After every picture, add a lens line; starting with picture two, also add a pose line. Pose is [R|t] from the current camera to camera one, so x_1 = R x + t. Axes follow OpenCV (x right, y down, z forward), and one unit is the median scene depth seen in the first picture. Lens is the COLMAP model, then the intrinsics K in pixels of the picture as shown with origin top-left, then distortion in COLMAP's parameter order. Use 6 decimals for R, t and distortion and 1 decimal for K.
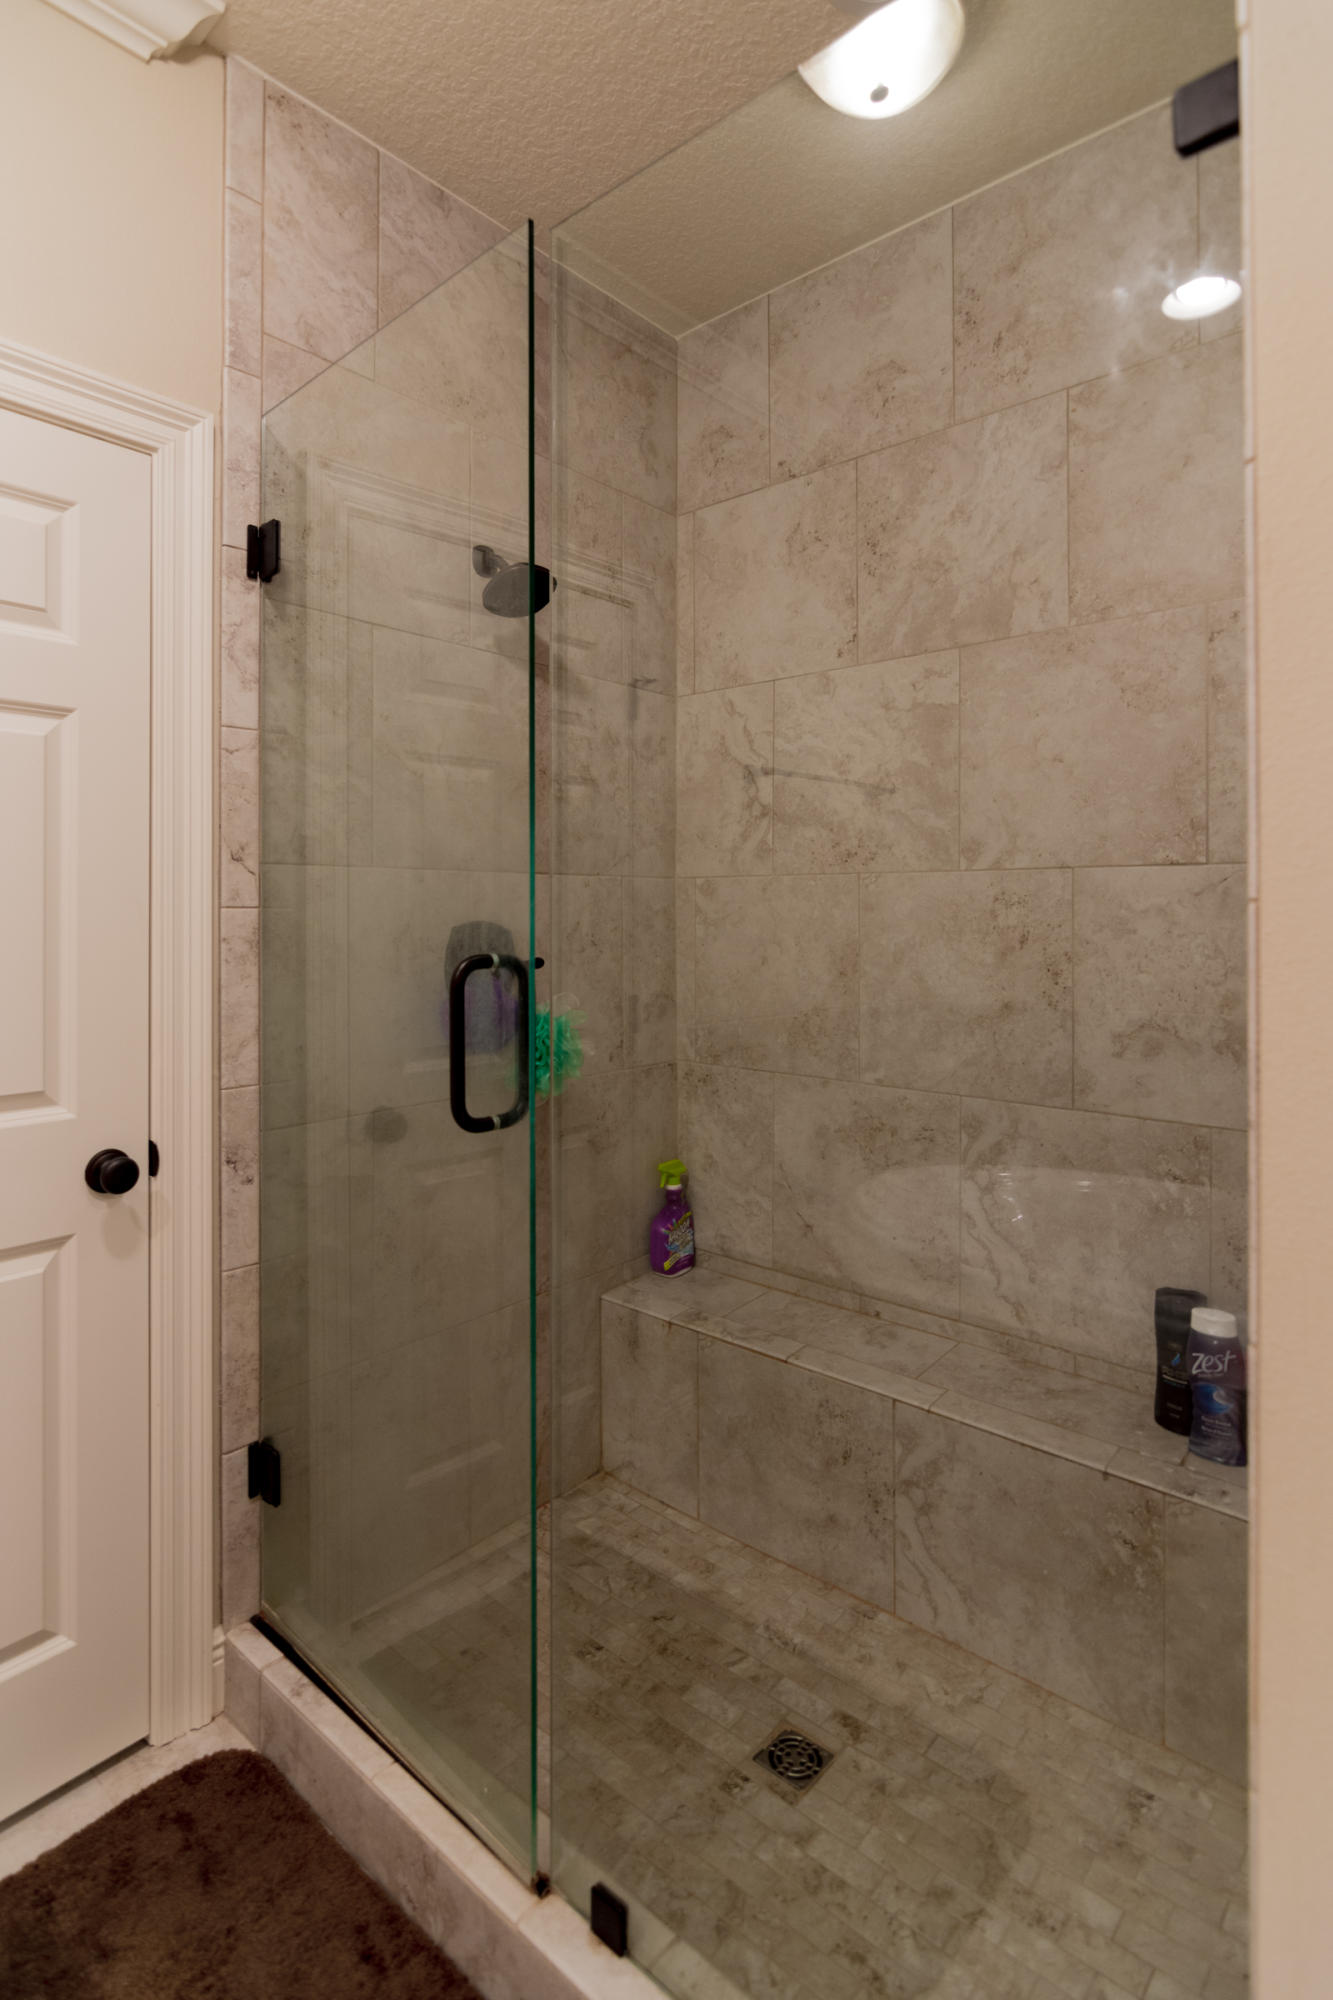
lens RADIAL K [[1016.3, 0, 638.4], [0, 1016.3, 896.6], [0, 0, 1]] dist [-0.006057, 0.000875]
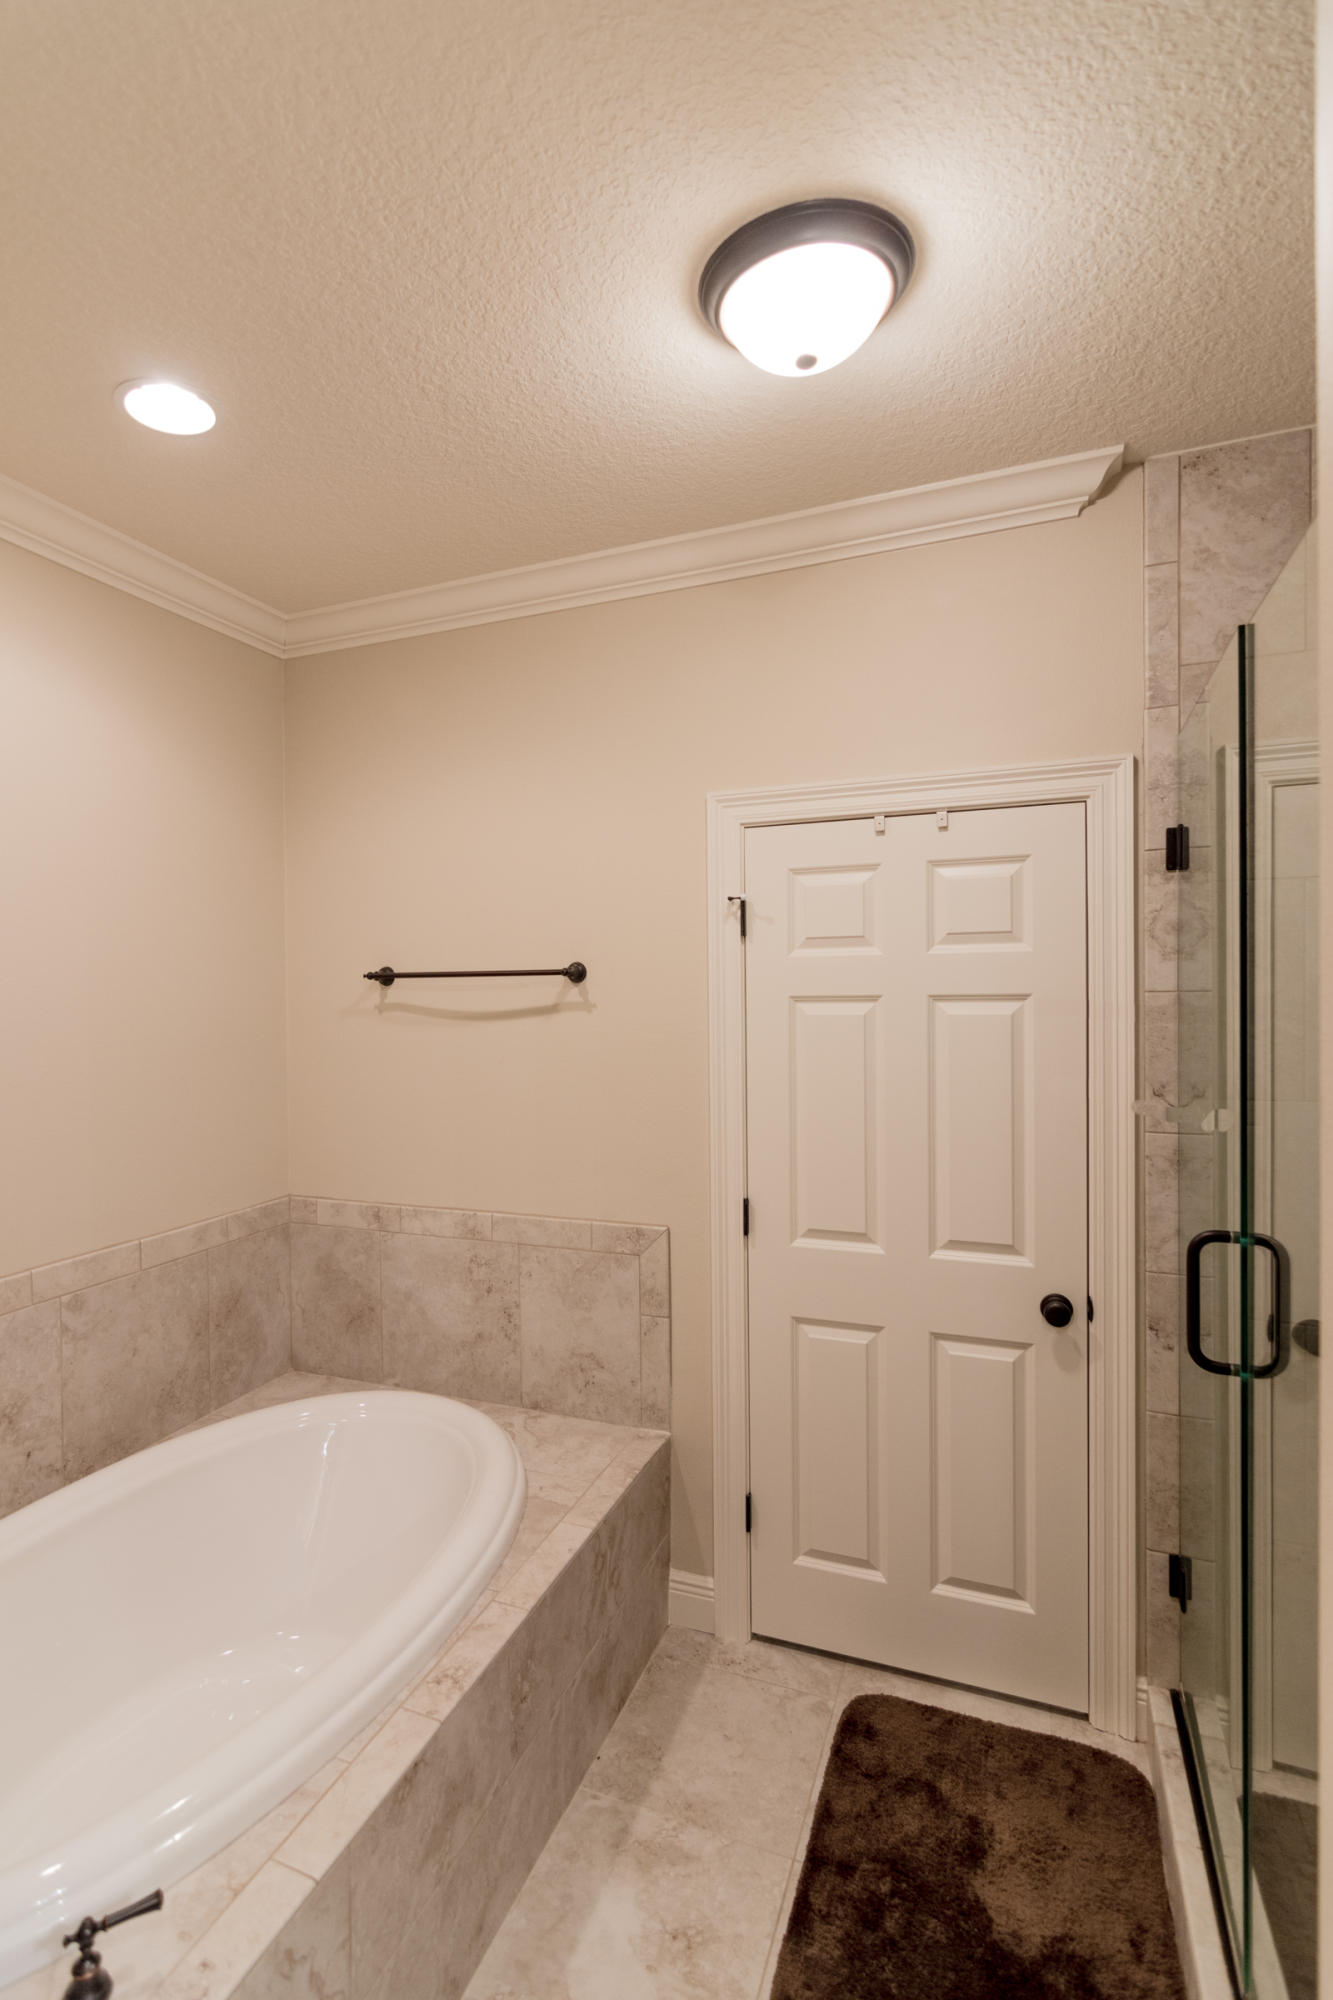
lens RADIAL K [[982.1, 0, 626.9], [0, 982.1, 1008.8], [0, 0, 1]] dist [-0.007021, 0.005333]
pose [[0.344267, 0.013830, -0.938770, 0.529265], [0.017199, 0.999631, 0.021034, -0.182117], [0.938714, -0.023387, 0.343902, -0.047145]]
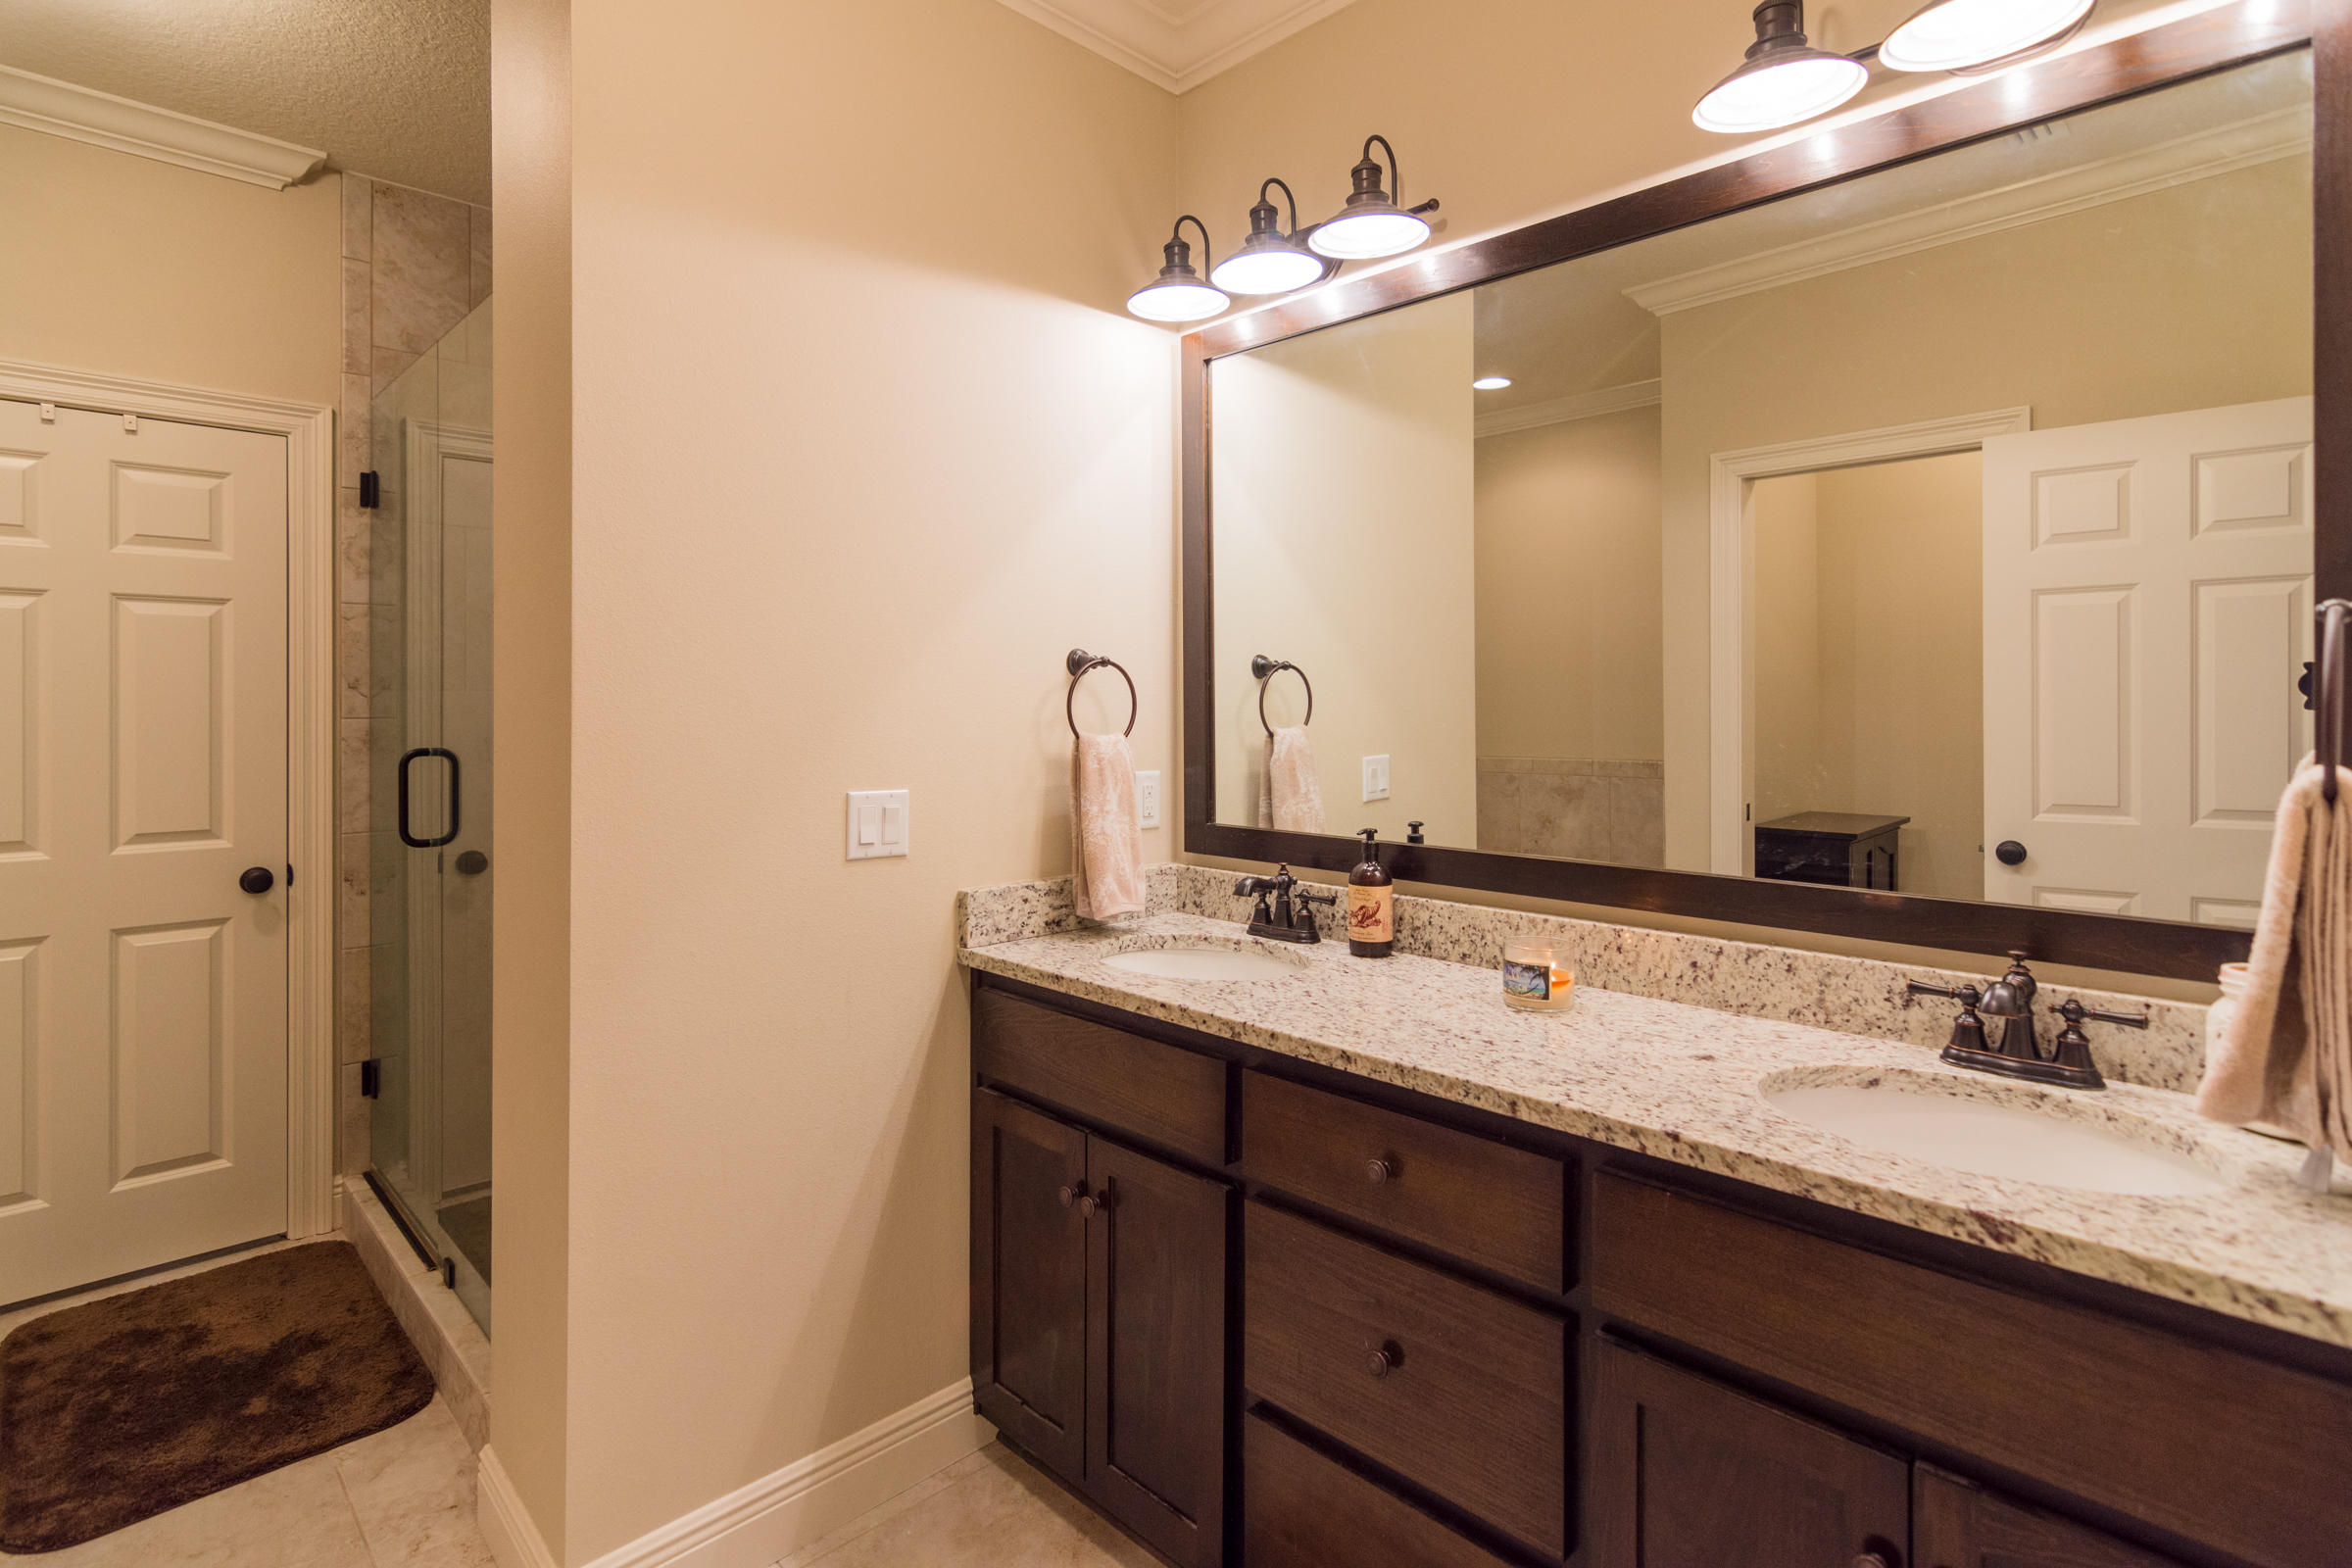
lens RADIAL K [[1155.0, 0, 1151.6], [0, 1155.0, 700.9], [0, 0, 1]] dist [-0.007021, 0.005333]
pose [[0.998953, 0.001507, -0.045733, 0.916181], [-0.001191, 0.999975, 0.006920, -0.029967], [0.045742, -0.006859, 0.998930, -0.718612]]
